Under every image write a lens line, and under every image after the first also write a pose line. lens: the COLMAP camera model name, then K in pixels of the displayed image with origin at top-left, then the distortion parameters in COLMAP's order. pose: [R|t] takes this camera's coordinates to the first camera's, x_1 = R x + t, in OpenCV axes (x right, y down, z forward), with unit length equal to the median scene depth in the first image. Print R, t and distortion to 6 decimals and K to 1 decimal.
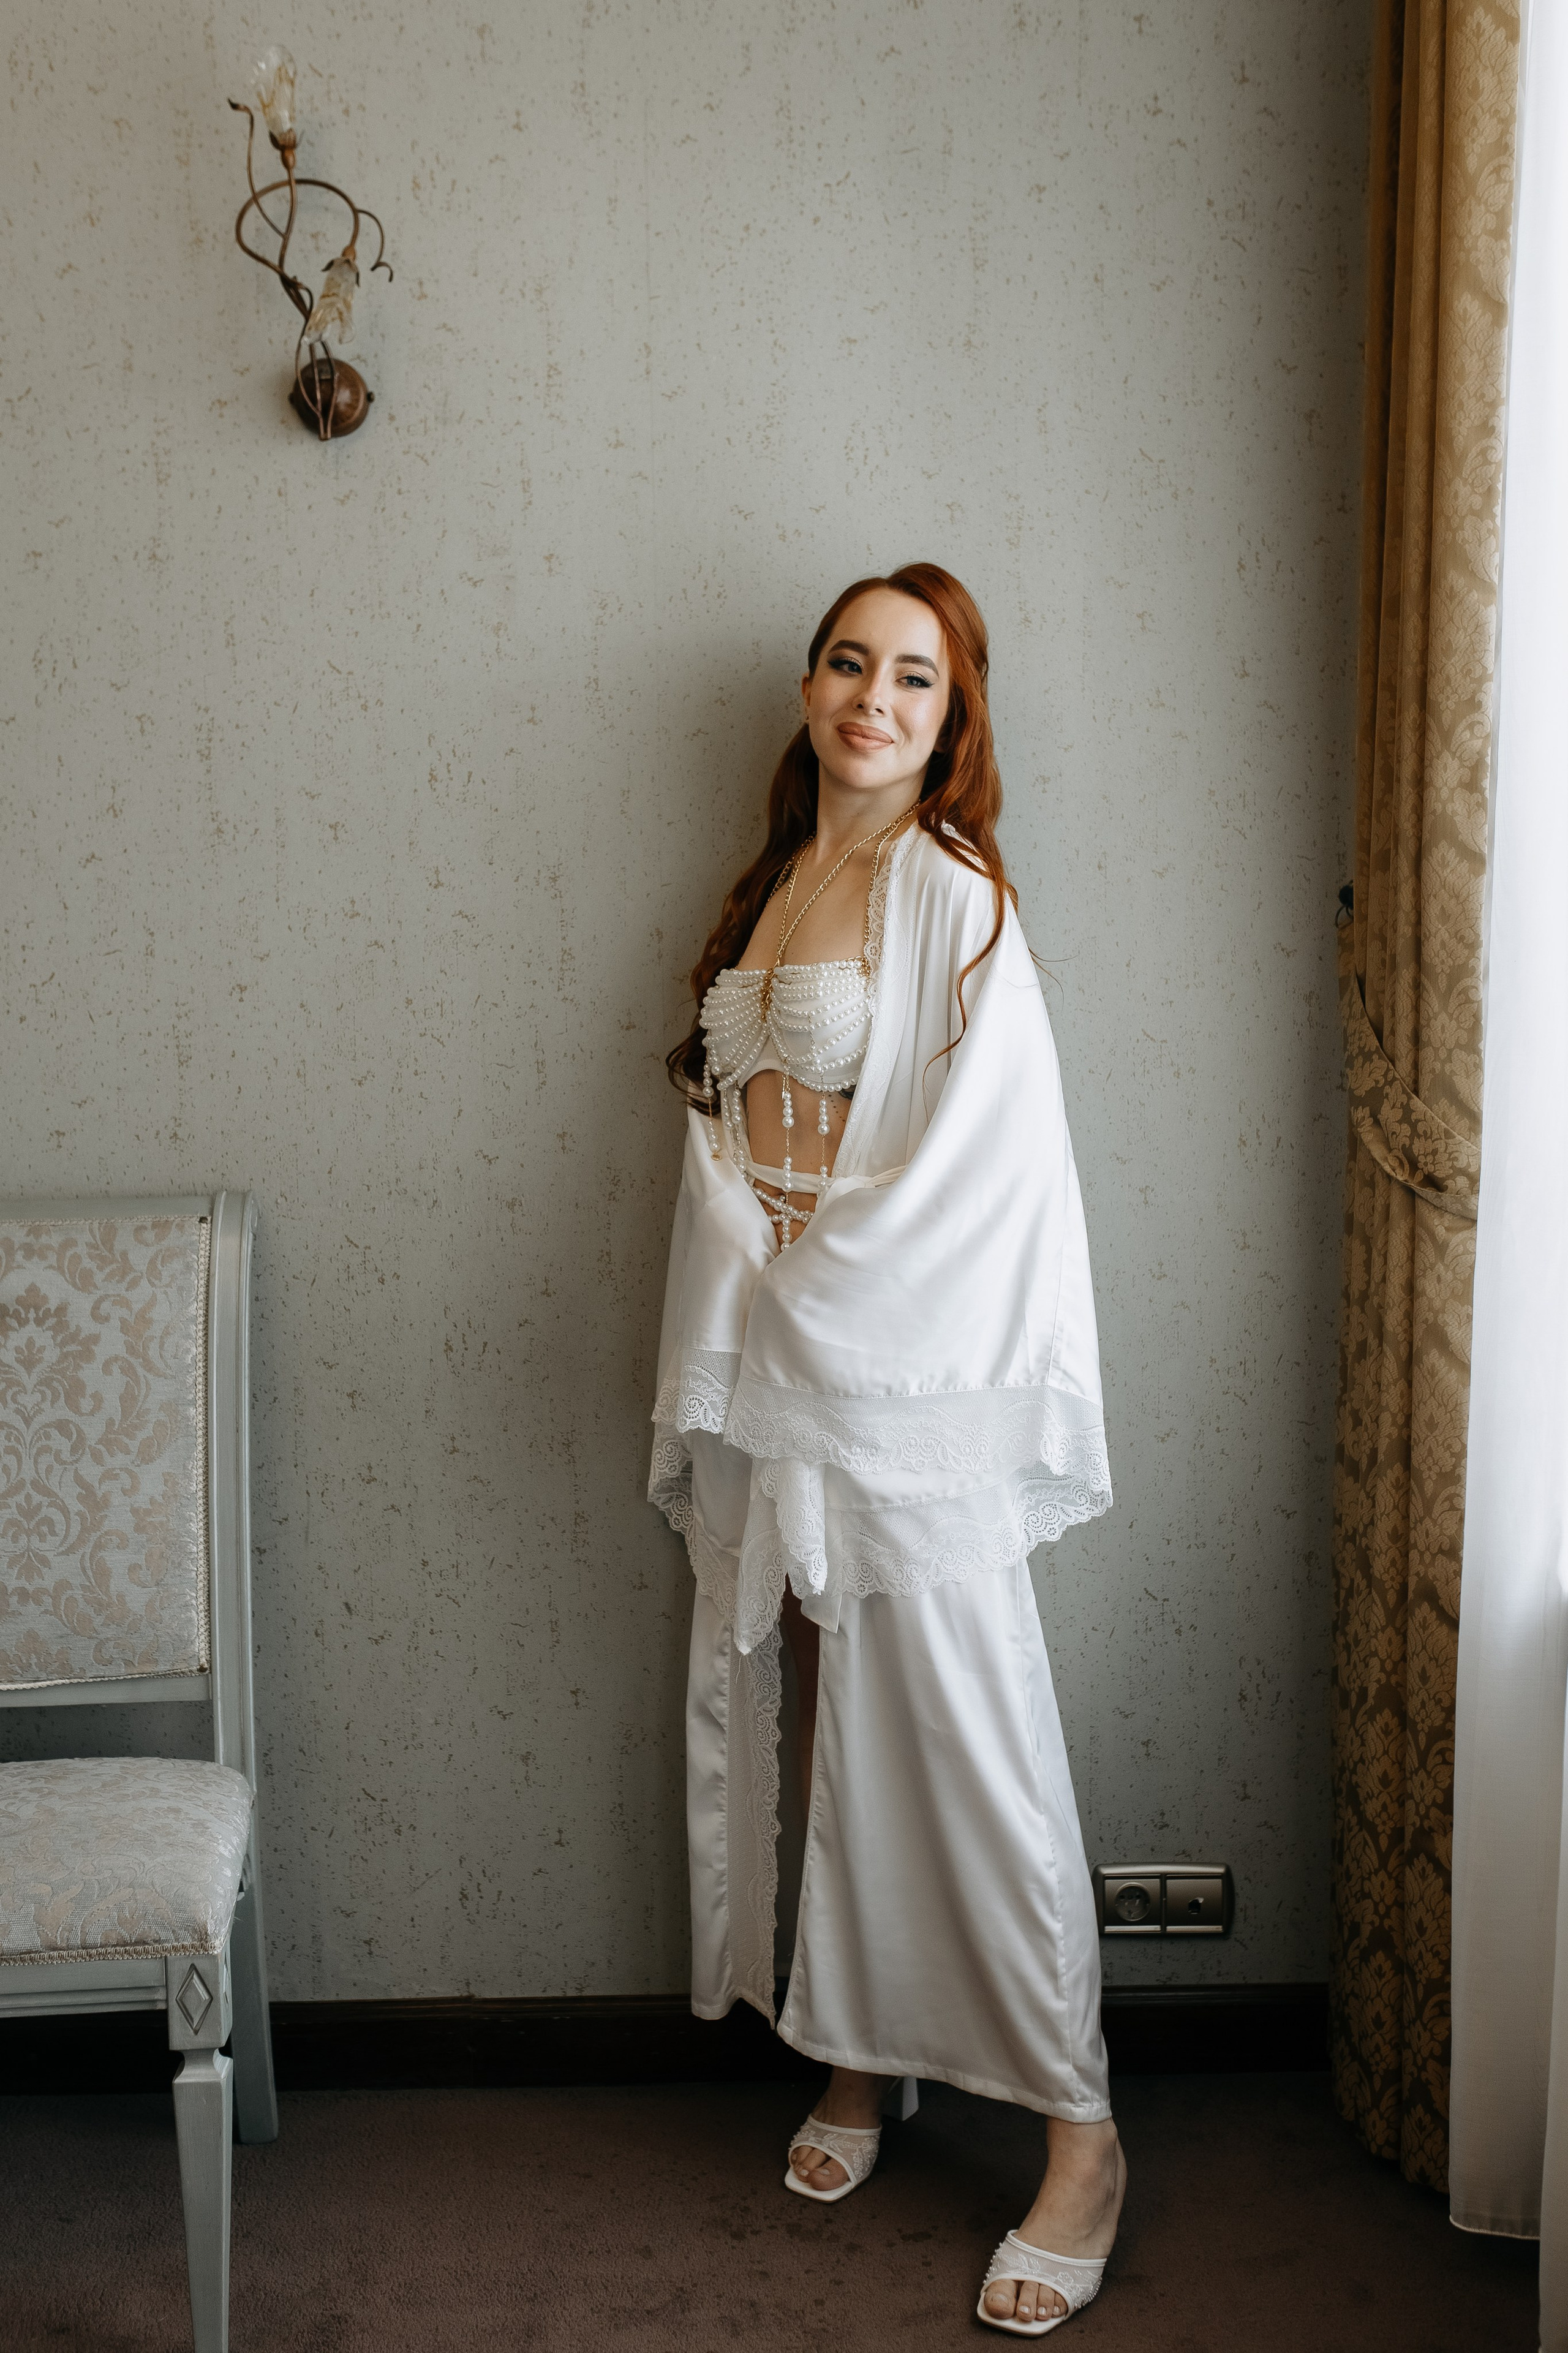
lens RADIAL K [[2333.4, 0, 792.7], [0, 2333.4, 1158.7], [0, 0, 1]] dist [-0.004204, -0.003850]
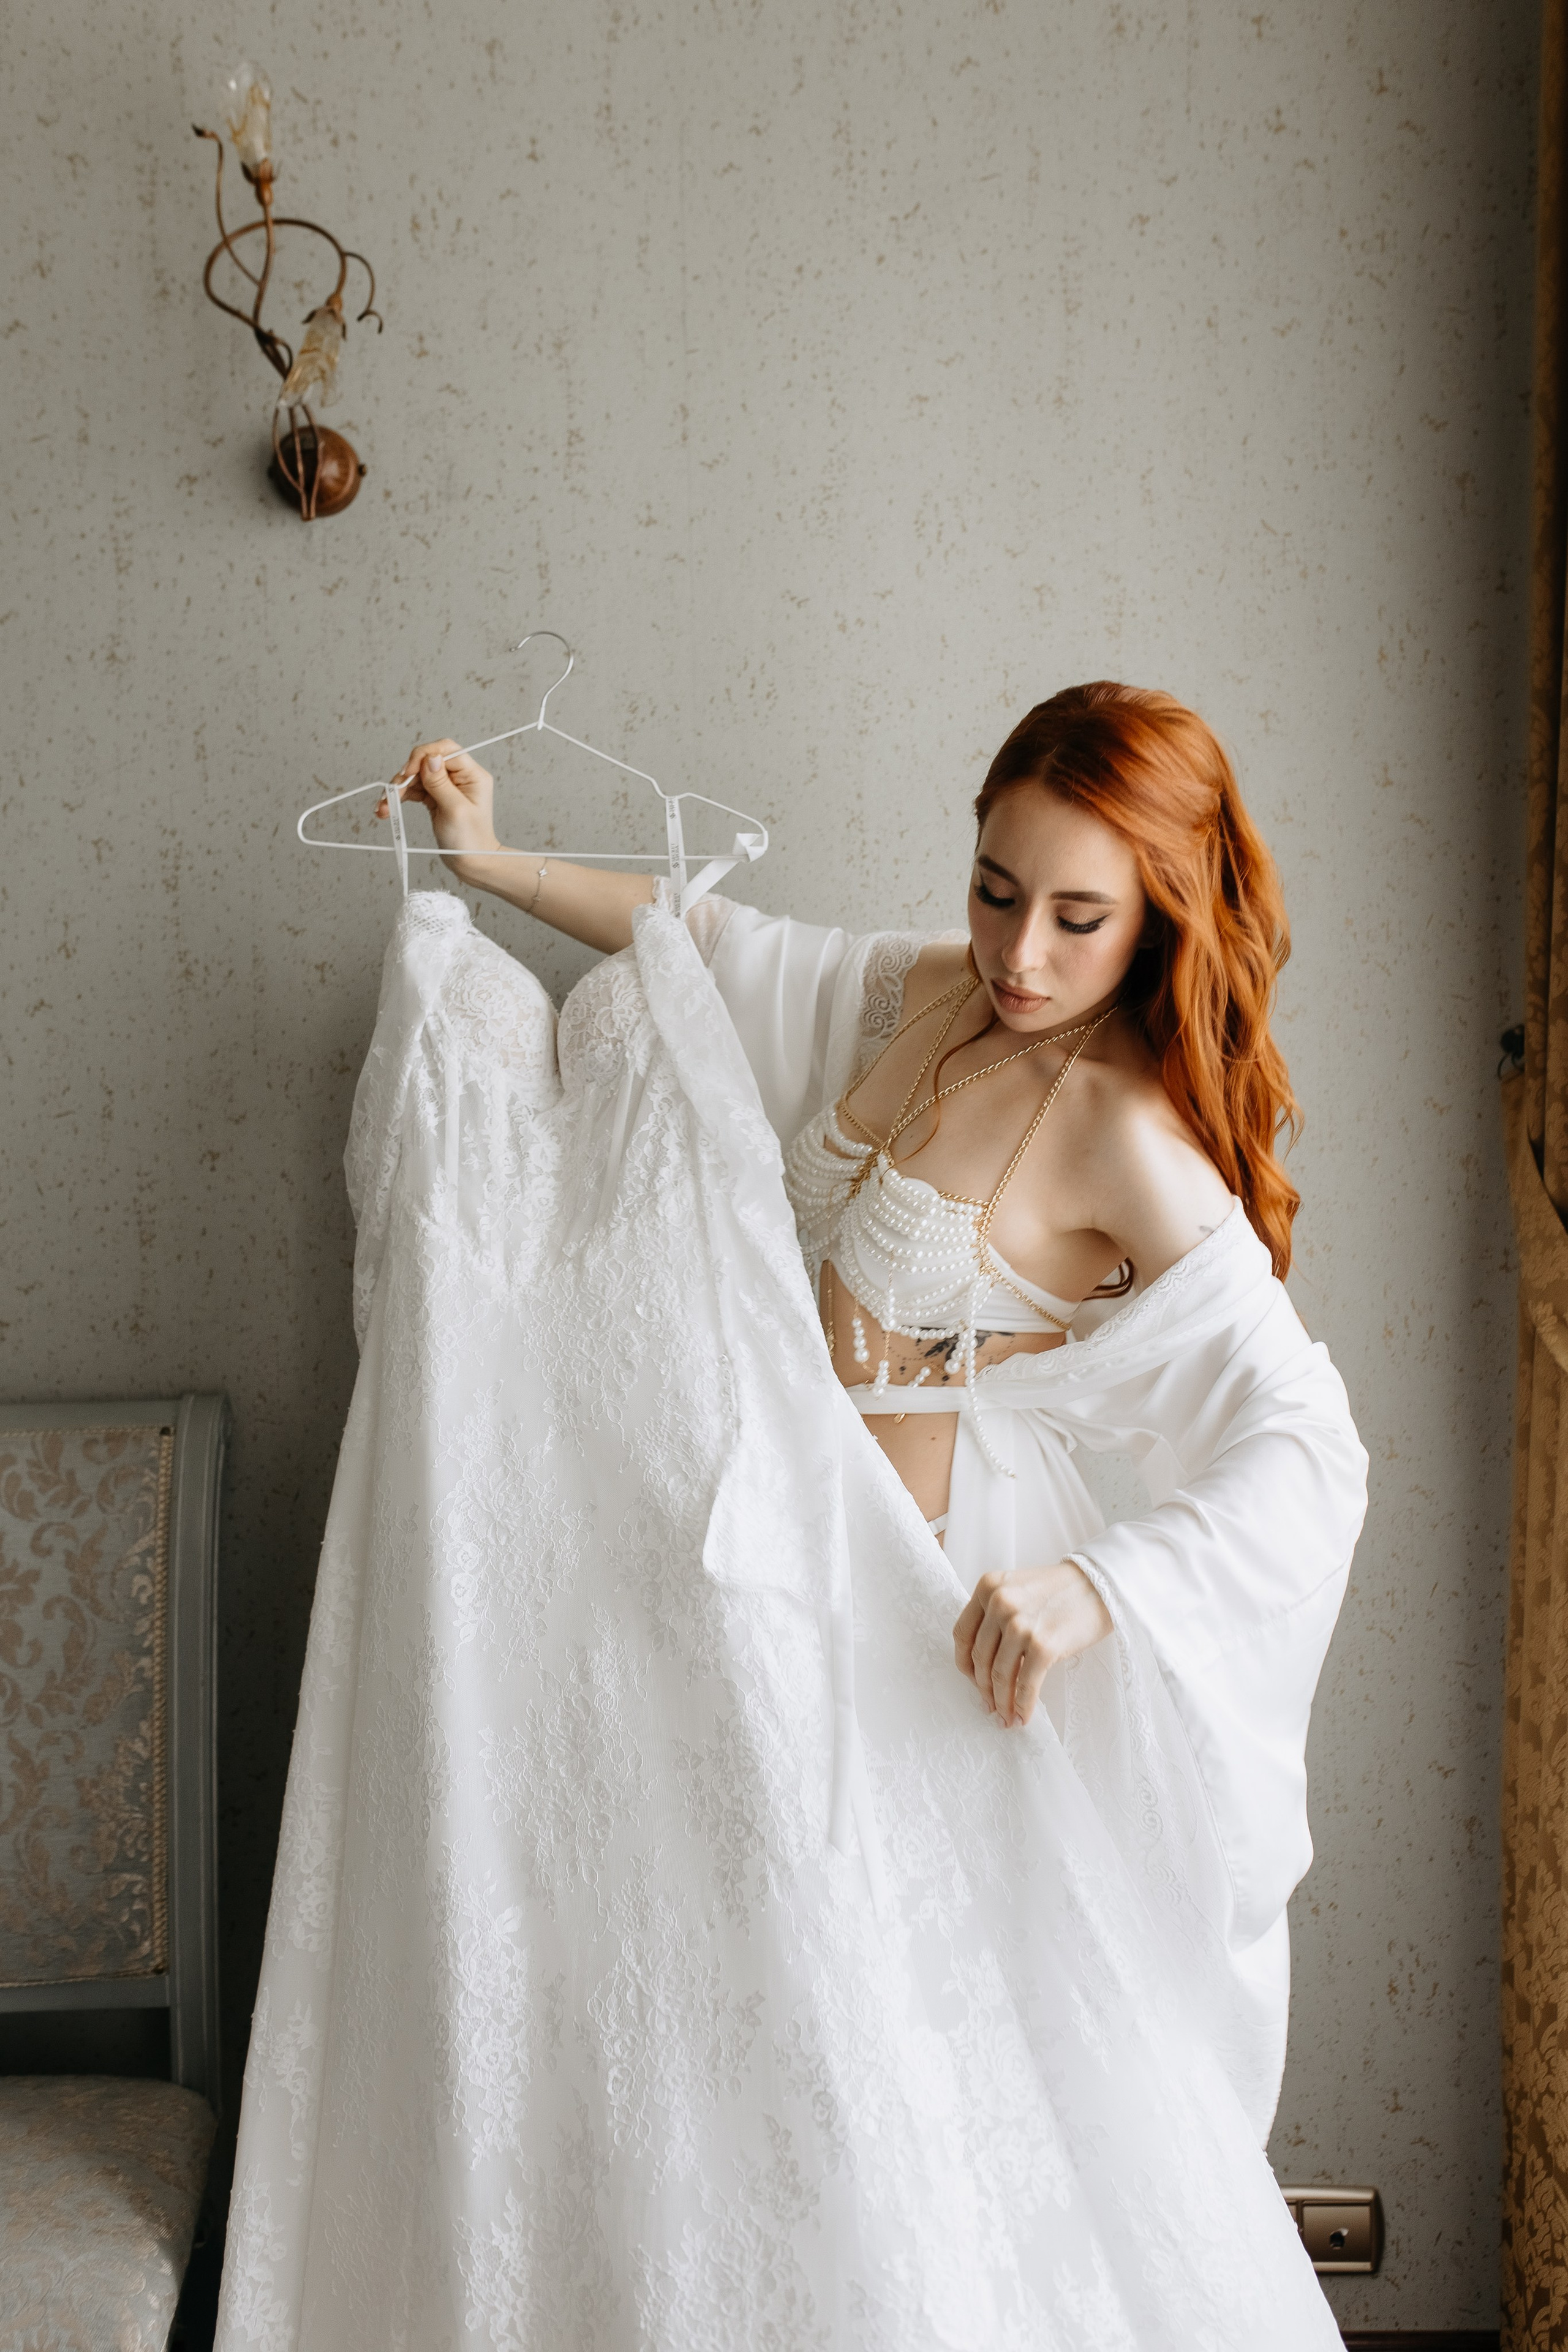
lens RADIAL K [[2334.3, 0, 784.0], [0, 2334.3, 1176.0], [0, 0, 1]] dist [-0.001946, -0.011188]
pose [[0.999667, -0.003488, -0.025560, -0.004615], [0.002829, 0.999663, -0.025791, -0.043878], [0.025641, 0.025710, 0.999341, 0.151316]]
